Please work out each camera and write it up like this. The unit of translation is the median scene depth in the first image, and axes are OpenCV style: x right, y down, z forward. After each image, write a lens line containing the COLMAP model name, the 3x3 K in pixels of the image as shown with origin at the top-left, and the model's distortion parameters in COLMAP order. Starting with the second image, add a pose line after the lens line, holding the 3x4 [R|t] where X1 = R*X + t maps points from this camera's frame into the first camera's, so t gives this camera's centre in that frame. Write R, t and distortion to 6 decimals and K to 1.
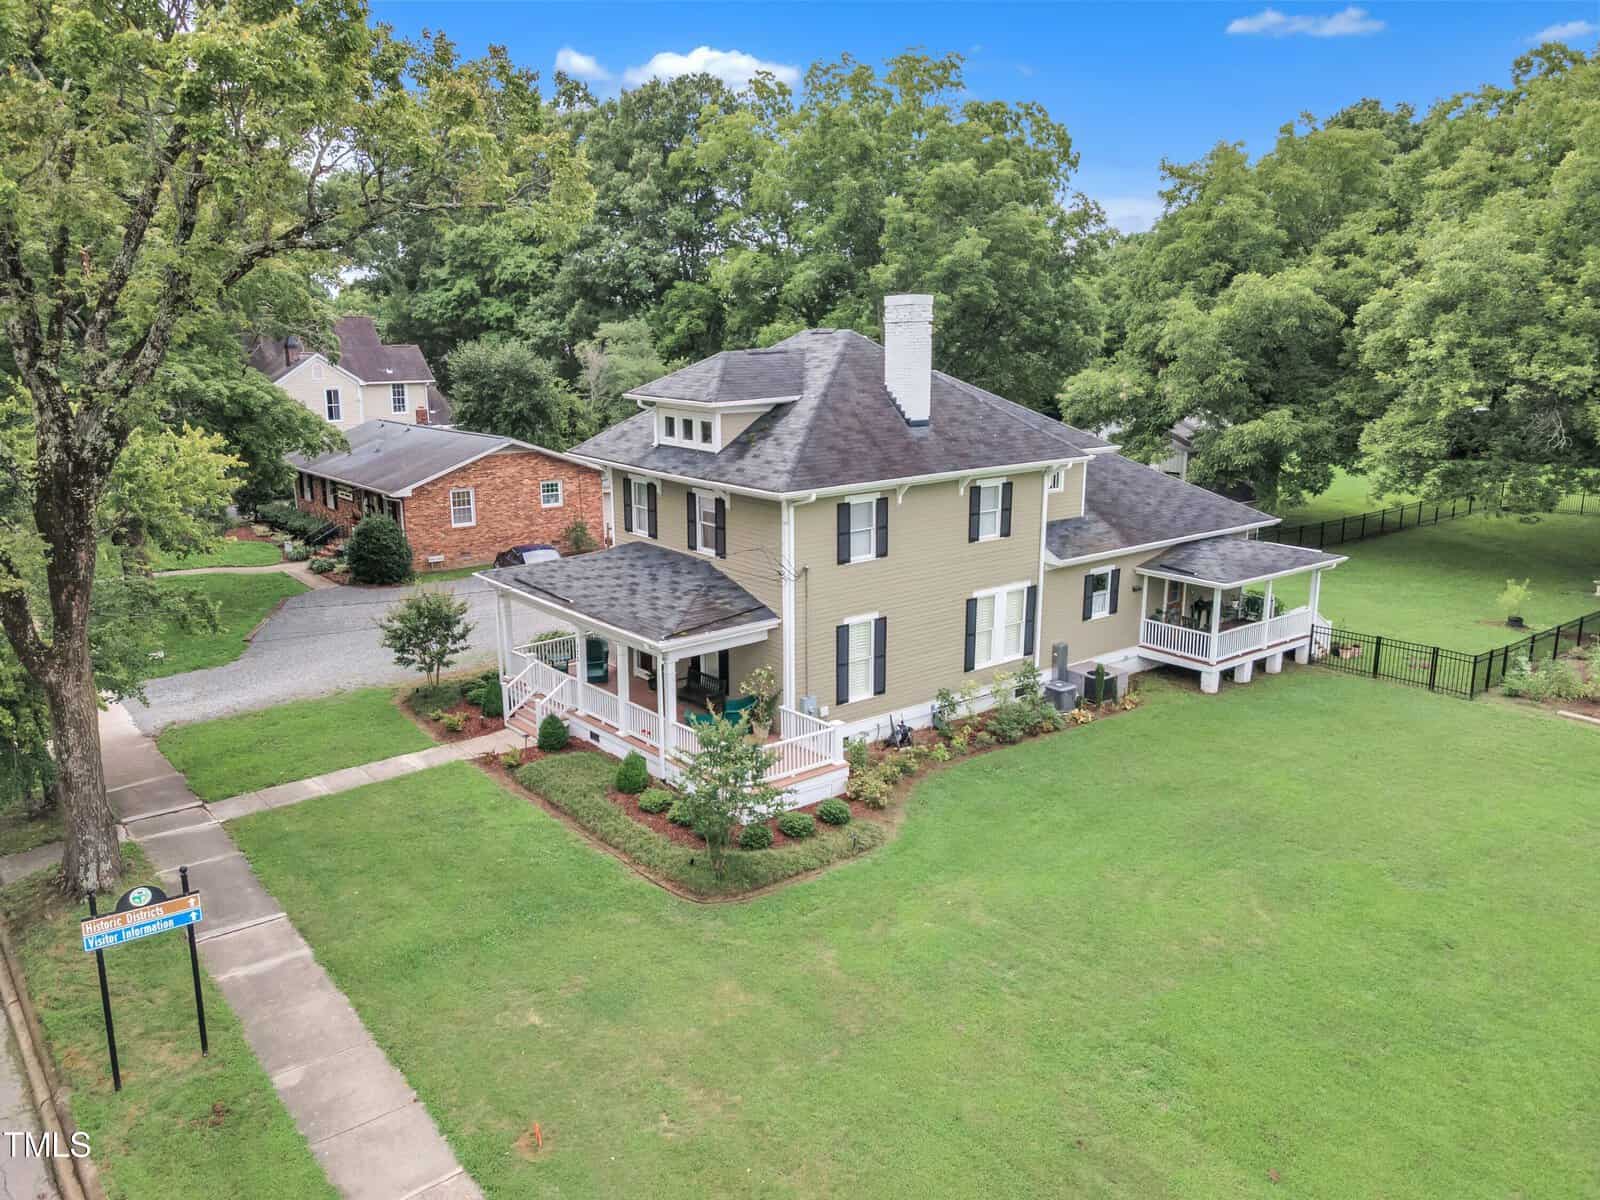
lens RADIAL K [[1208.4, 0, 762.3], [0, 1208.4, 587.3], [0, 0, 1]] dist [0.008460, 0.003652]
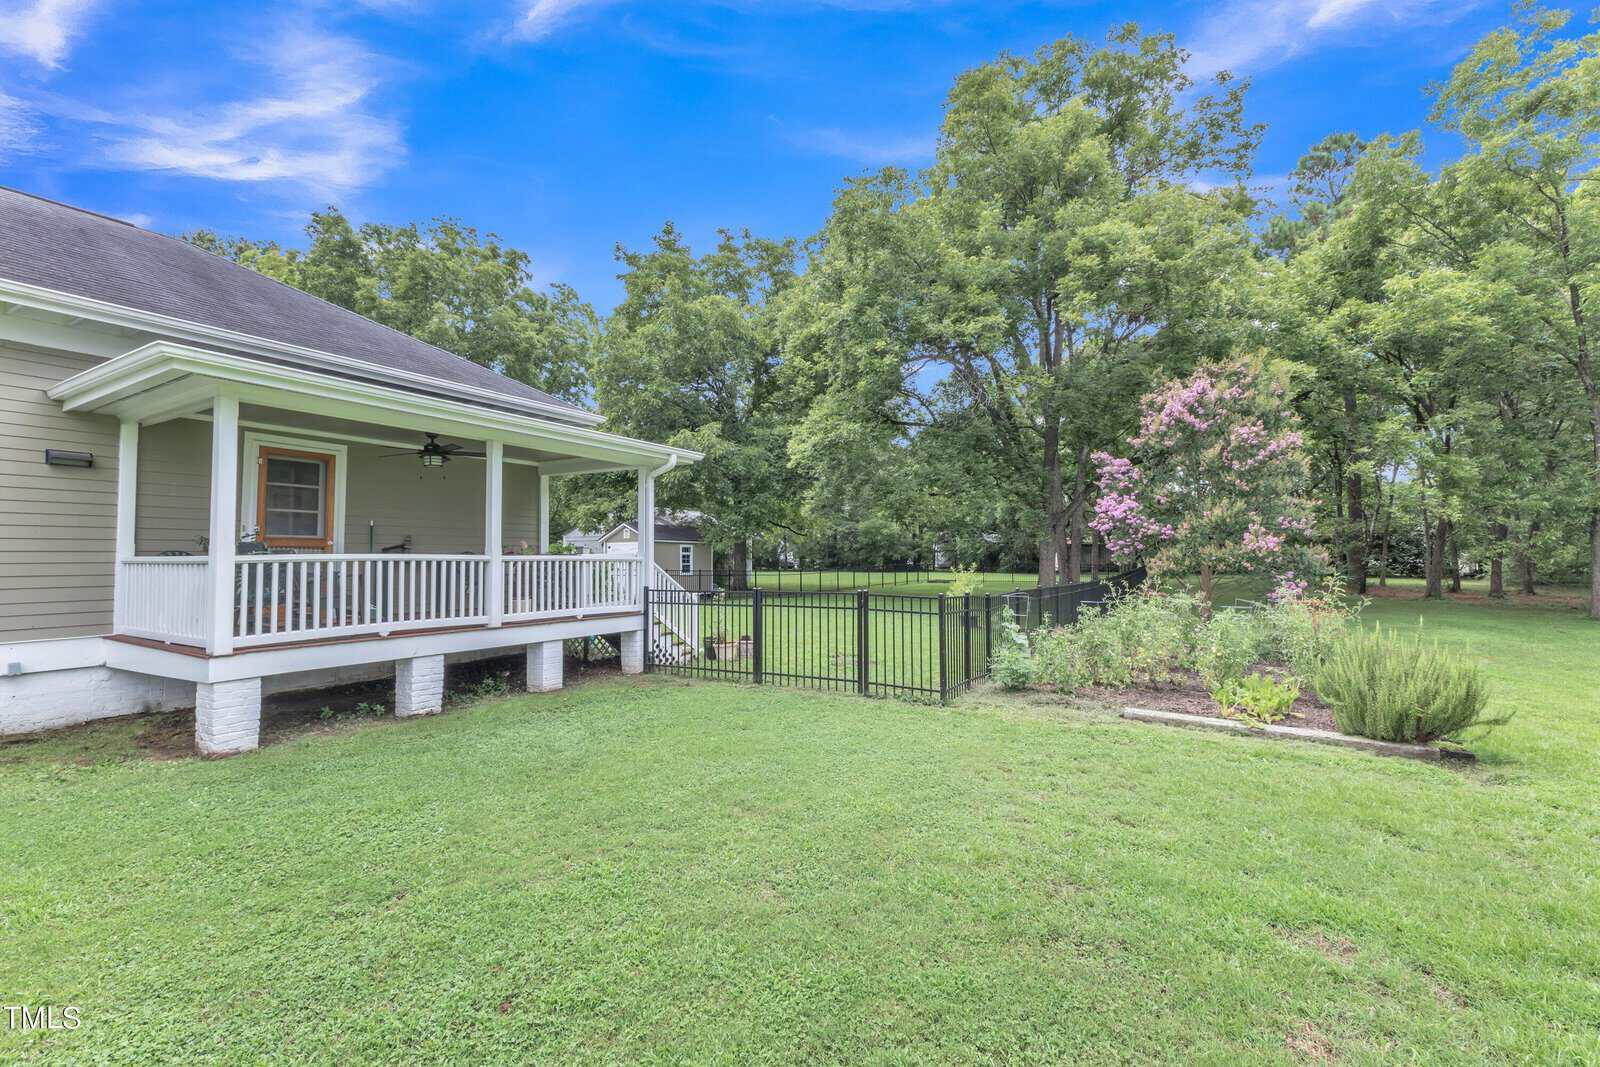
lens RADIAL K [[709.7, 0, 800.0], [0, 709.7, 533.5], [0, 0, 1]] dist [0.012929, -0.000129]
pose [[0.929330, 0.012708, 0.369033, 0.468102], [0.078627, 0.969677, -0.231395, 0.093812], [-0.360783, 0.244058, 0.900151, 0.819789]]
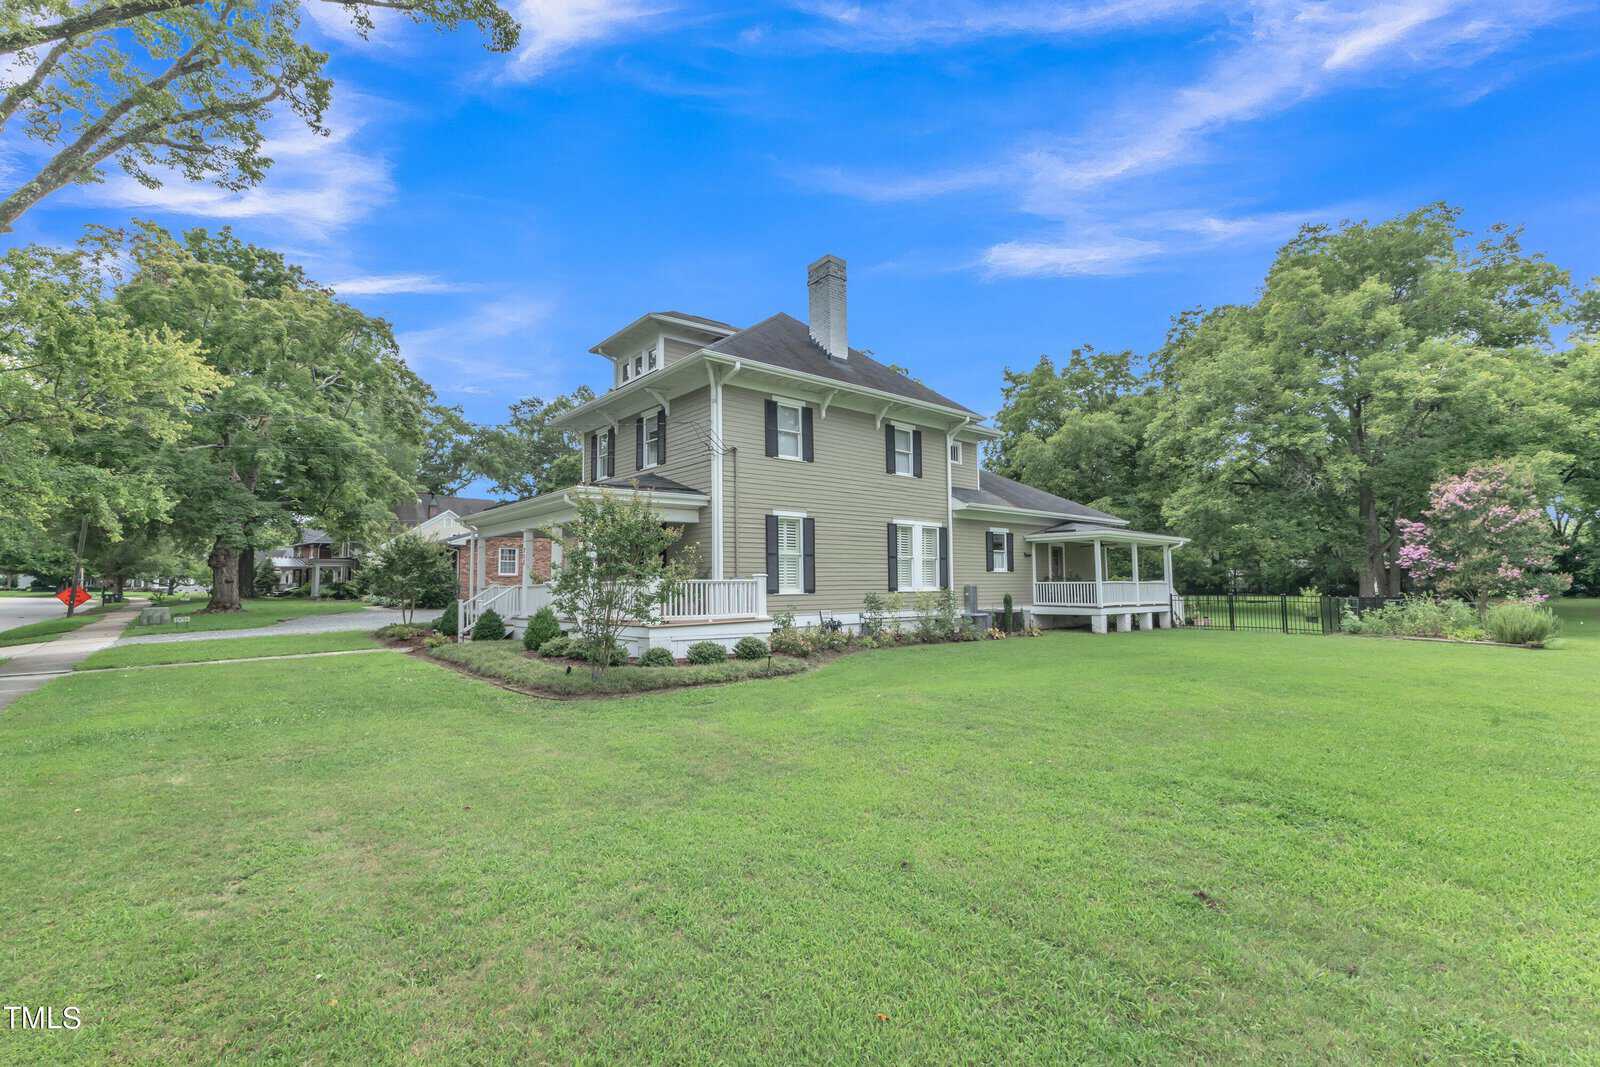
lens RADIAL K [[709.7, 0, 800.0], [0, 709.7, 533.5], [0, 0, 1]] dist [0.012929, -0.000129]
pose [[0.998956, -0.000933, 0.045675, 0.054990], [0.013778, 0.959388, -0.281752, 0.195587], [-0.043557, 0.282087, 0.958400, 0.355741]]
